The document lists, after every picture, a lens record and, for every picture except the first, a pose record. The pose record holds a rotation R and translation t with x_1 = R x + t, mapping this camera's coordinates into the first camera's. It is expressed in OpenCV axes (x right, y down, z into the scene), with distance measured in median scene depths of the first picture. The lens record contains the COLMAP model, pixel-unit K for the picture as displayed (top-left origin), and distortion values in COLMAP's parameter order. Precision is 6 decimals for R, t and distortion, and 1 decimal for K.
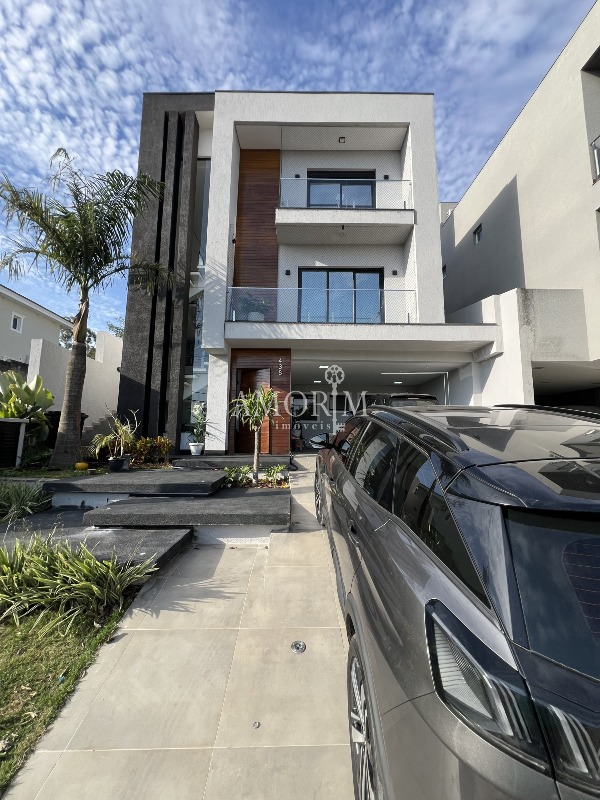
lens RADIAL K [[325.6, 0, 300.0], [0, 325.6, 400.0], [0, 0, 1]] dist [0.005965, 0.000349]
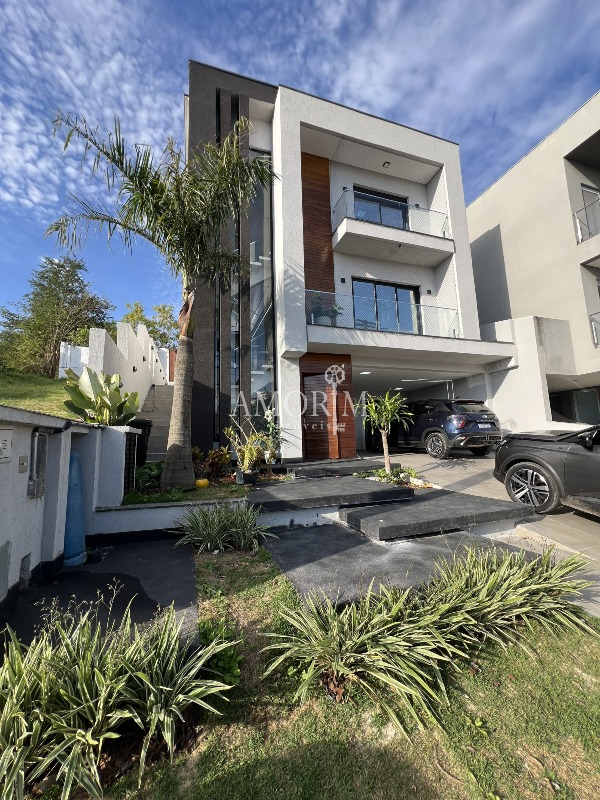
lens RADIAL K [[312.7, 0, 300.0], [0, 312.7, 400.0], [0, 0, 1]] dist [-0.016589, 0.004175]
pose [[0.949398, -0.002154, 0.314067, -0.484070], [0.002077, 0.999998, 0.000579, -0.013858], [-0.314067, 0.000103, 0.949401, 0.110280]]
